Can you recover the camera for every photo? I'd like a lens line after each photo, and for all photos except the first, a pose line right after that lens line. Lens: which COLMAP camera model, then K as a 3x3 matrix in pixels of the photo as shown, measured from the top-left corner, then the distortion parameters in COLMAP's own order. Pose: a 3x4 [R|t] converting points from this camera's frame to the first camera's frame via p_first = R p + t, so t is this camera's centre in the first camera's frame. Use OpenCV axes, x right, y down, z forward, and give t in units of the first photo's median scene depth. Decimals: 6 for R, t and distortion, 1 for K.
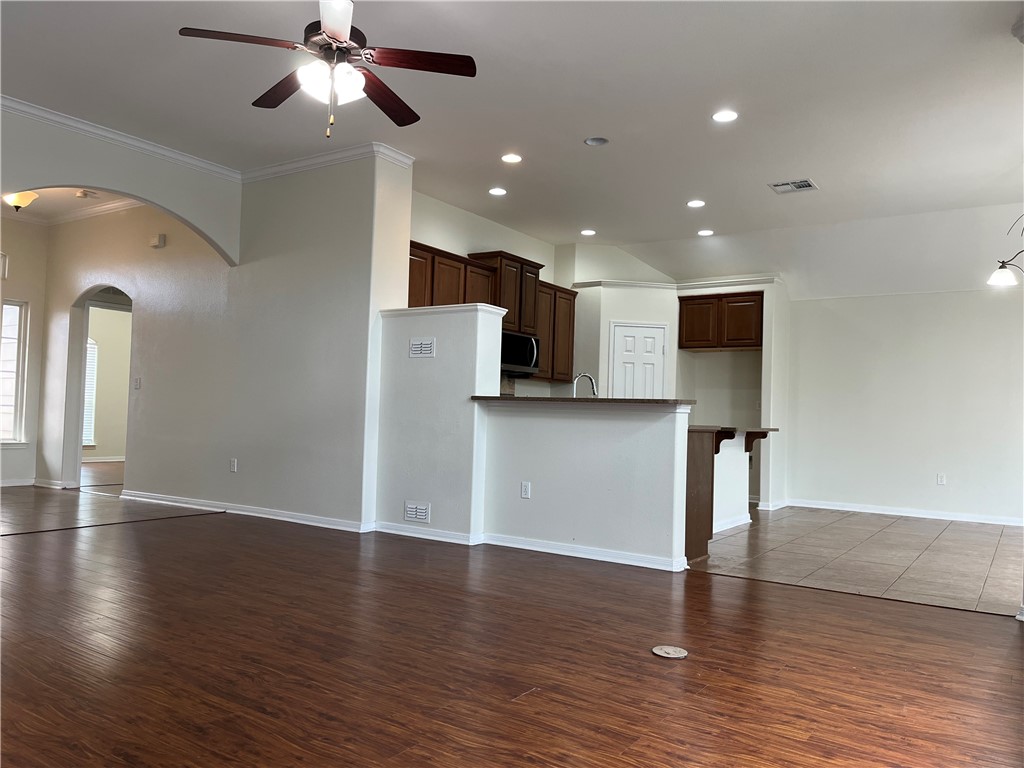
lens RADIAL K [[771.7, 0, 511.6], [0, 771.7, 384.4], [0, 0, 1]] dist [0.044408, -0.080454]
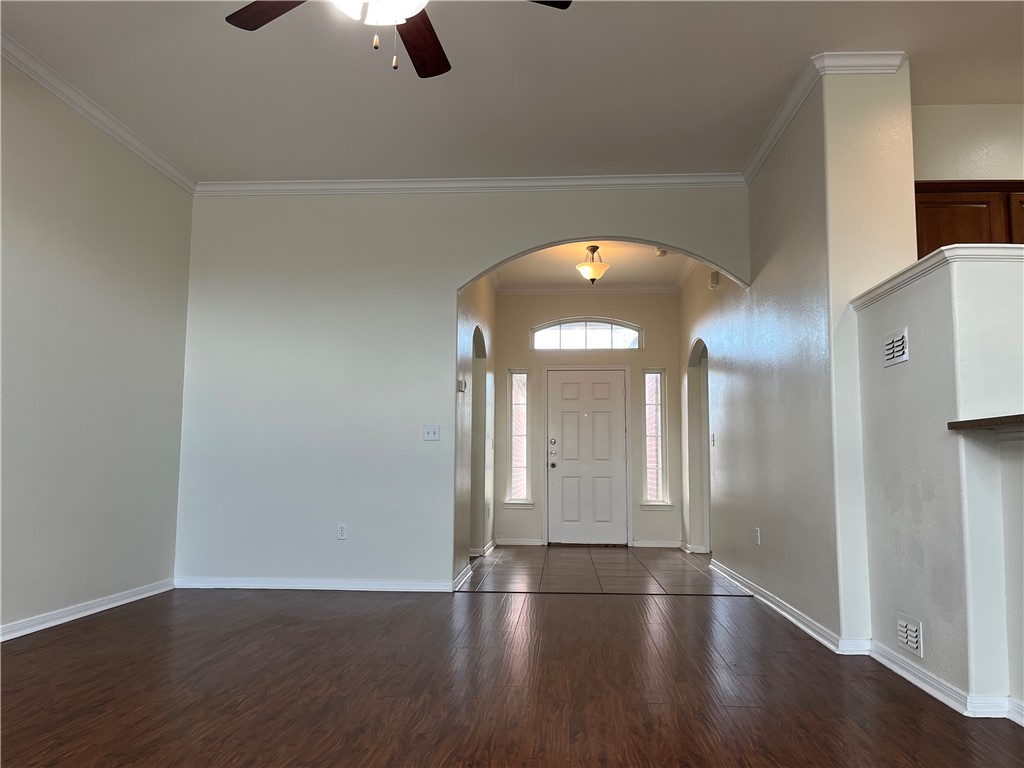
lens RADIAL K [[771.7, 0, 518.2], [0, 771.7, 390.5], [0, 0, 1]] dist [0.044408, -0.080454]
pose [[0.509475, -0.114787, -0.852795, 0.161286], [0.051130, 0.993350, -0.103159, 0.020967], [0.858965, 0.008953, 0.511956, 0.306841]]
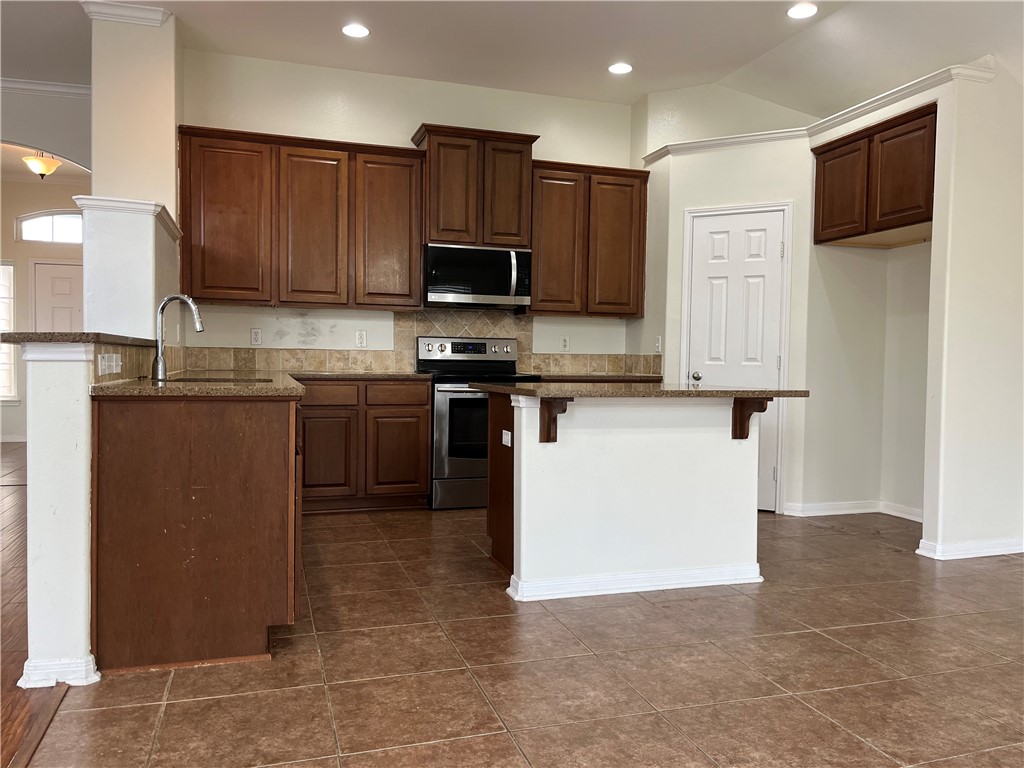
lens RADIAL K [[771.7, 0, 507.3], [0, 771.7, 389.4], [0, 0, 1]] dist [0.044408, -0.080454]
pose [[0.785232, 0.005154, -0.619181, 0.416692], [0.034424, 0.998055, 0.051964, 0.022506], [0.618245, -0.062118, 0.783527, 0.455013]]
